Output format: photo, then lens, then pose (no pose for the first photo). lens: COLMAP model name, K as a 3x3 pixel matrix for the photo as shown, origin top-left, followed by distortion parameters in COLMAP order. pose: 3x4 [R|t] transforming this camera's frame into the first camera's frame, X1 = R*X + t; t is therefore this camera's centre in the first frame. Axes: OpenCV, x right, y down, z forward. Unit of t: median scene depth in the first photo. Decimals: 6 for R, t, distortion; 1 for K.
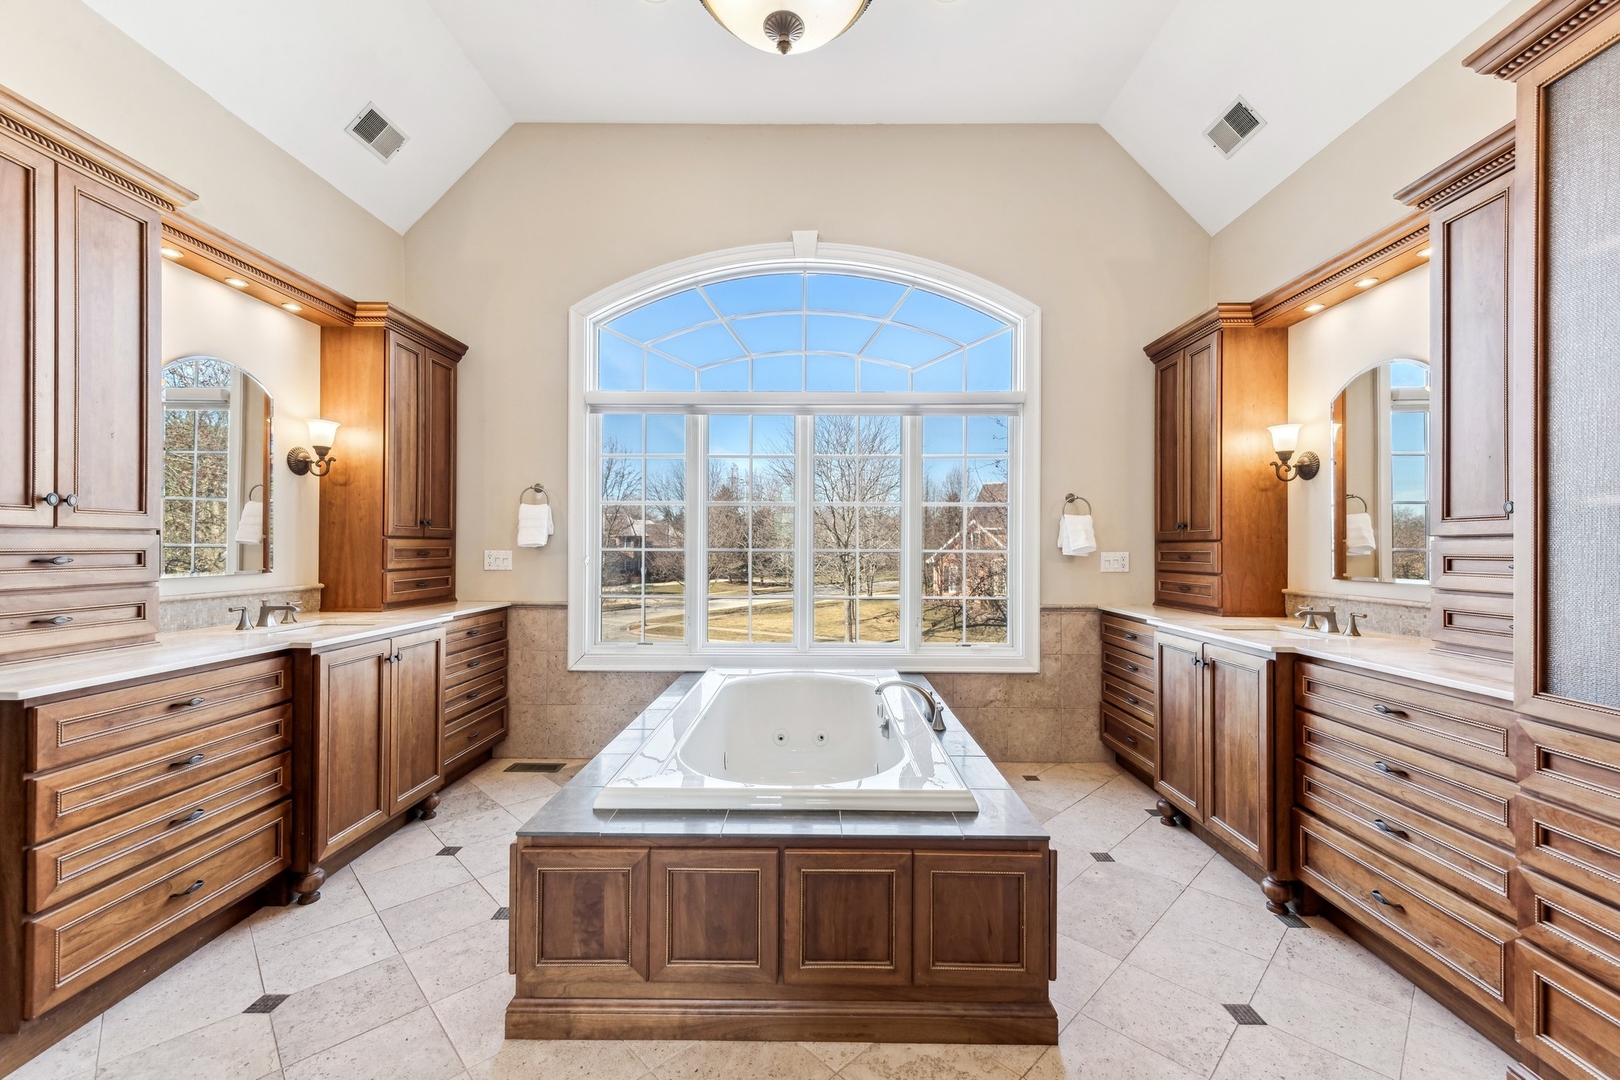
lens RADIAL K [[656.0, 0, 816.0], [0, 656.0, 540.8], [0, 0, 1]] dist [0.001370, -0.000774]
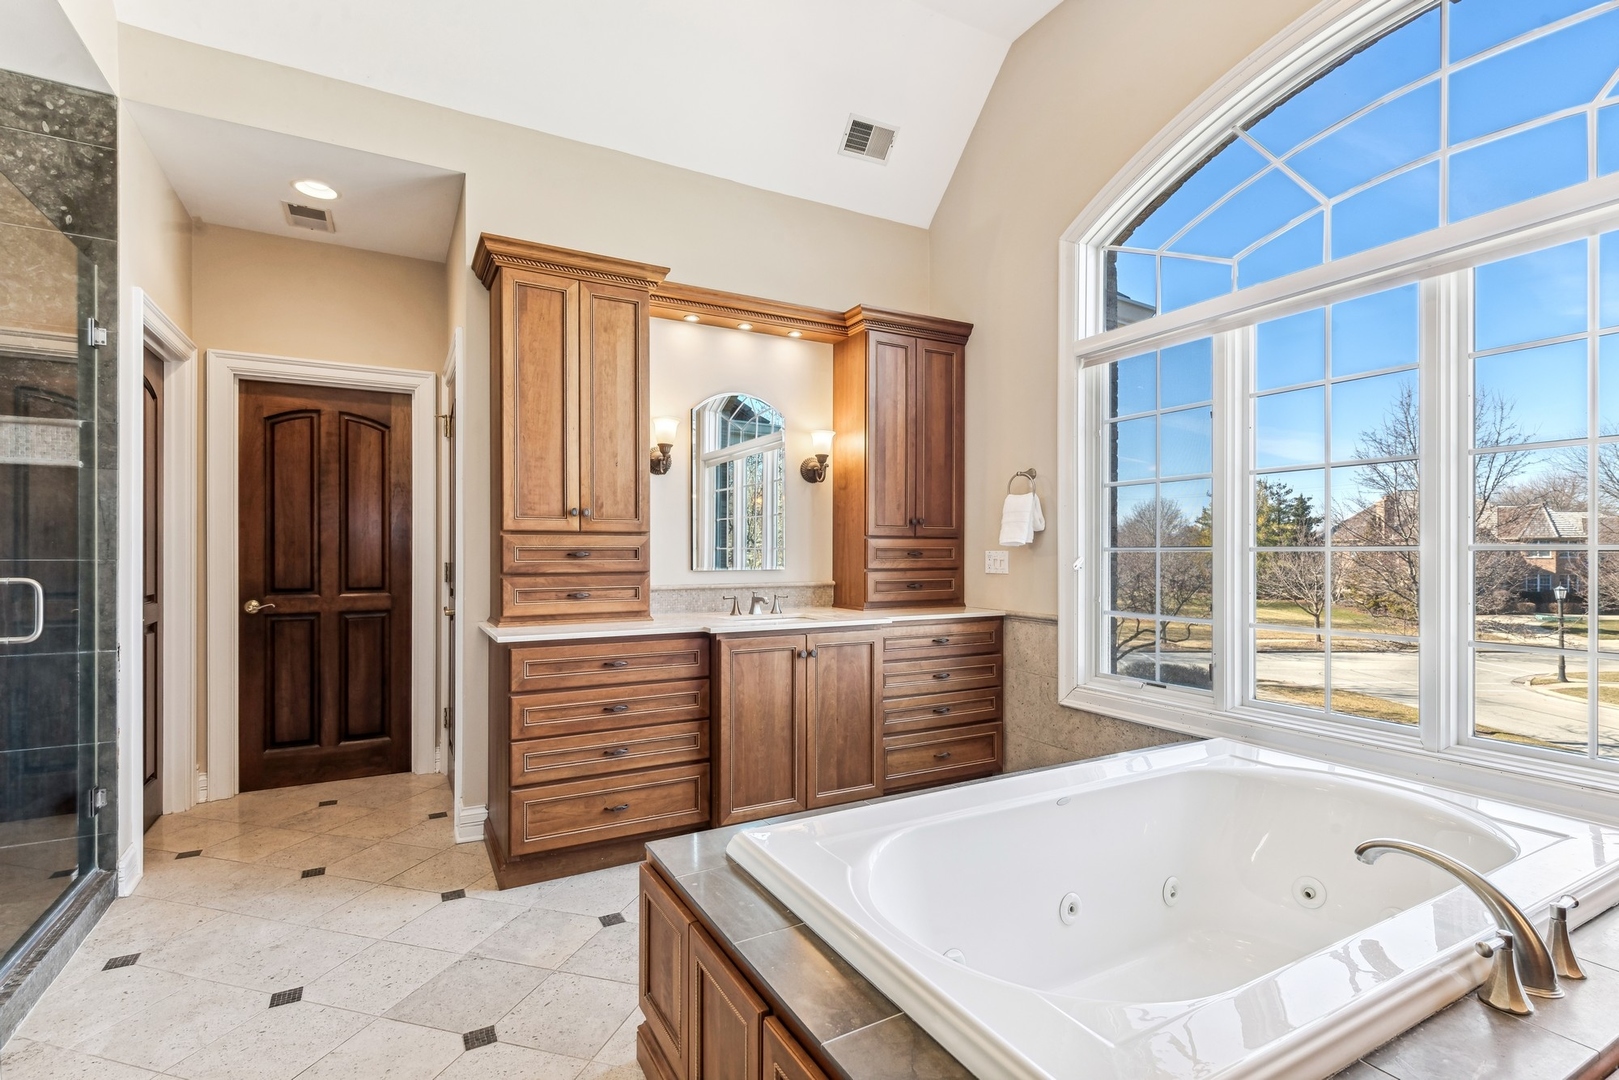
lens RADIAL K [[746.1, 0, 809.4], [0, 746.1, 550.0], [0, 0, 1]] dist [0.012957, -0.000101]
pose [[0.478011, -0.006794, -0.878327, 0.315840], [0.008680, 0.999958, -0.003010, 0.017599], [0.878311, -0.006185, 0.478050, 0.378769]]
